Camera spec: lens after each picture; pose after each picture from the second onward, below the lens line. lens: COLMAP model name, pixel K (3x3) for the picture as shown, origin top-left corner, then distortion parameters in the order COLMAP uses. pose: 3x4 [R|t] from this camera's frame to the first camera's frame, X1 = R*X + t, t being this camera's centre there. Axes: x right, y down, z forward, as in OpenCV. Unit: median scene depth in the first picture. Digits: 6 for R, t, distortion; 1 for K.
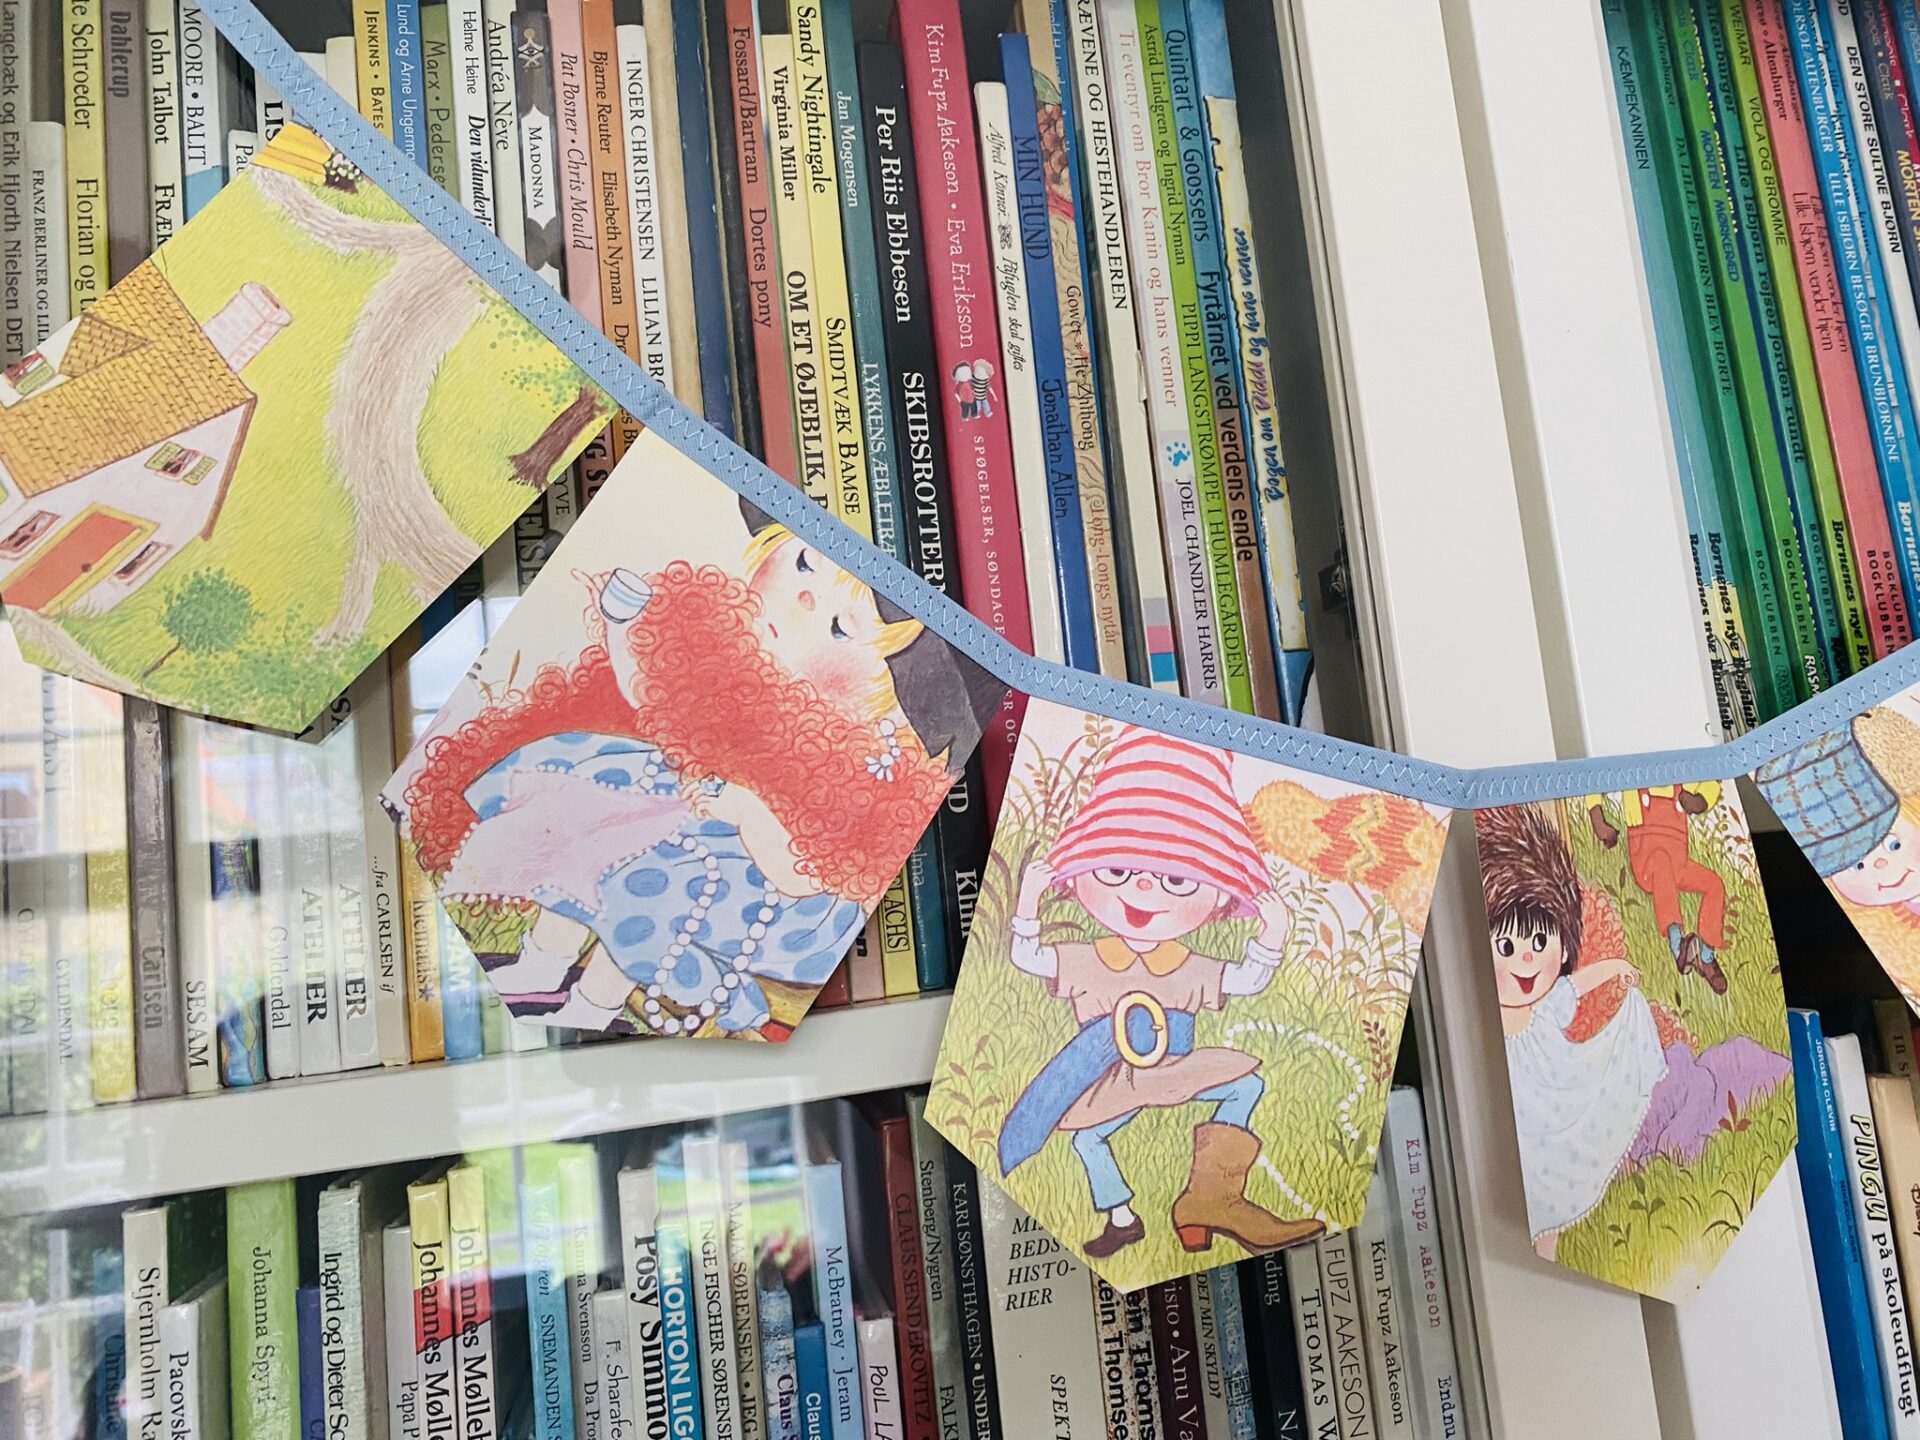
lens RADIAL K [[1490.0, 0, 944.4], [0, 1490.0, 694.5], [0, 0, 1]] dist [0.013788, -0.007588]
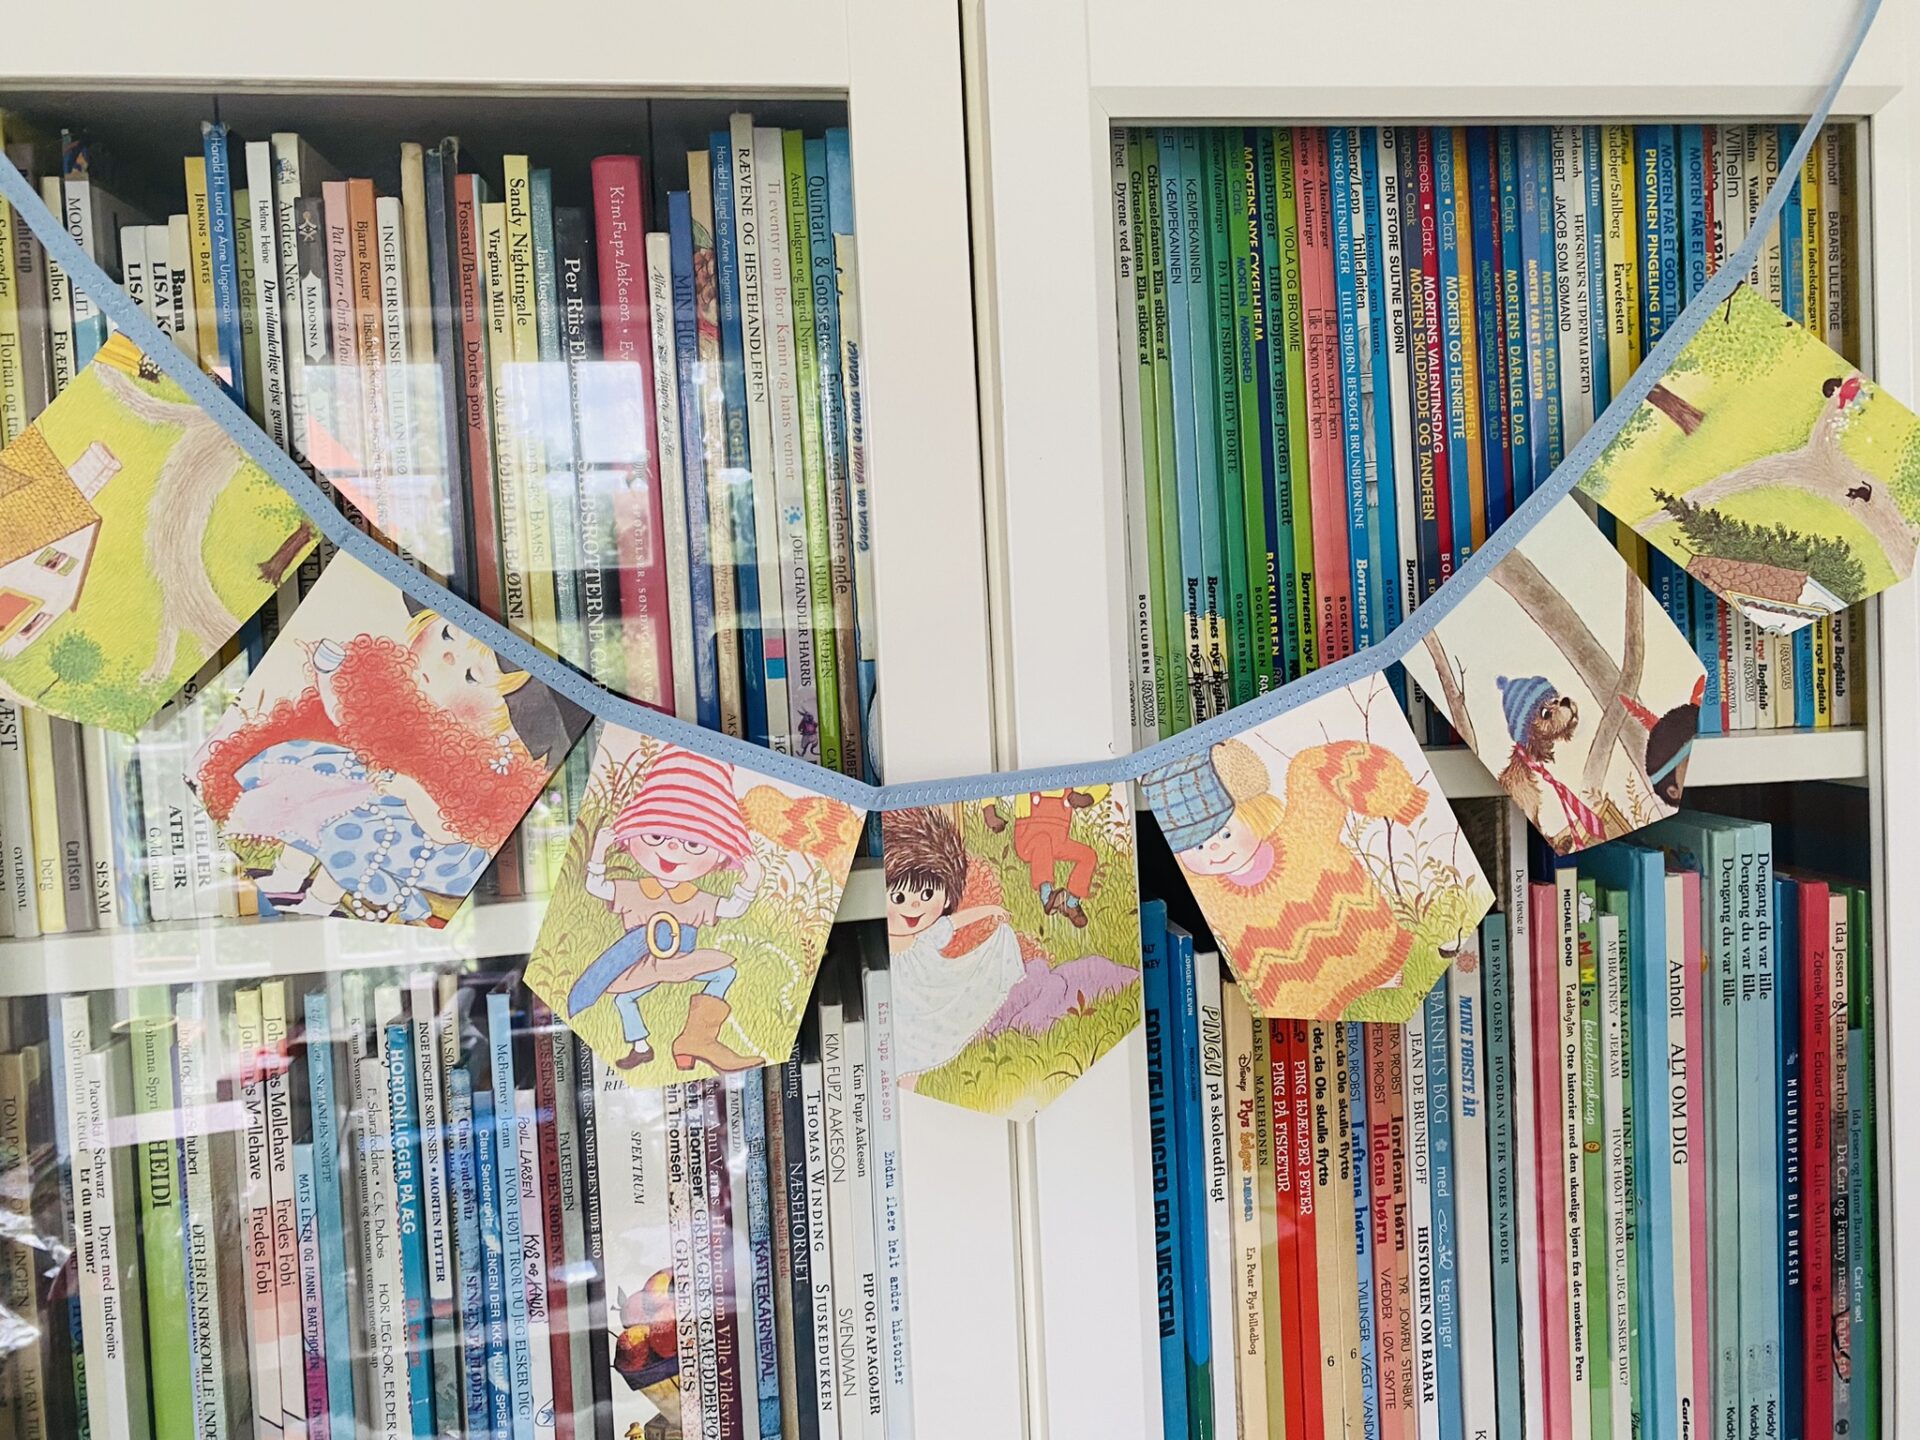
lens RADIAL K [[1490.0, 0, 953.0], [0, 1490.0, 700.6], [0, 0, 1]] dist [0.013788, -0.007588]
pose [[0.994949, 0.058041, -0.081903, 0.457394], [-0.042050, 0.981845, 0.184963, -0.270232], [0.091152, -0.180585, 0.979326, -0.397736]]
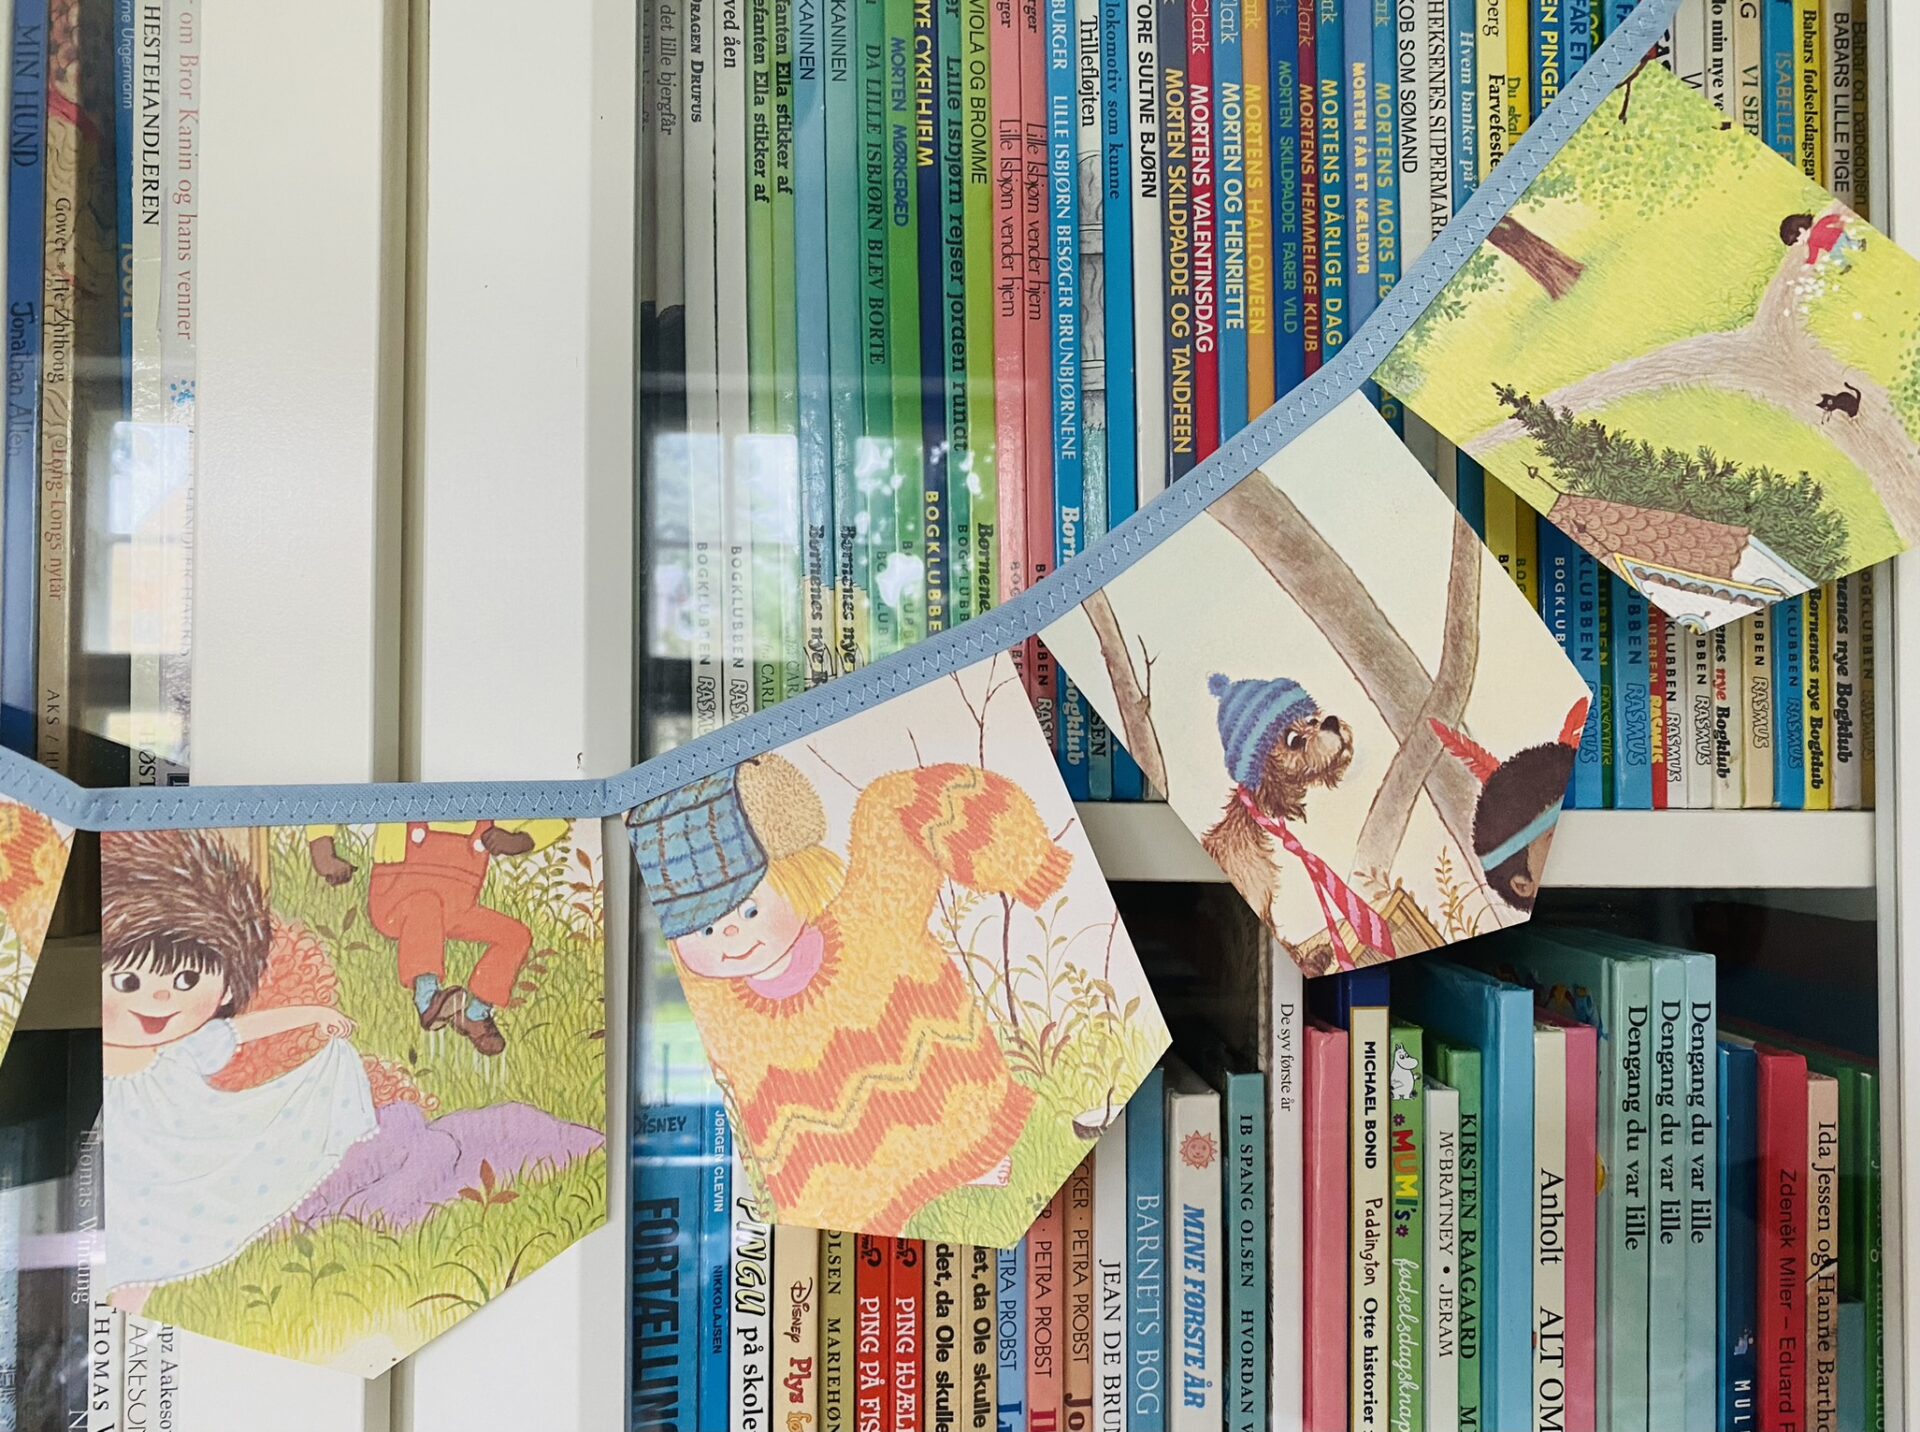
lens RADIAL K [[1490.0, 0, 1040.9], [0, 1490.0, 745.2], [0, 0, 1]] dist [0.013788, -0.007588]
pose [[0.984444, 0.100102, -0.144397, 0.875668], [-0.082186, 0.988732, 0.125116, -0.113557], [0.155294, -0.111302, 0.981578, 0.173910]]
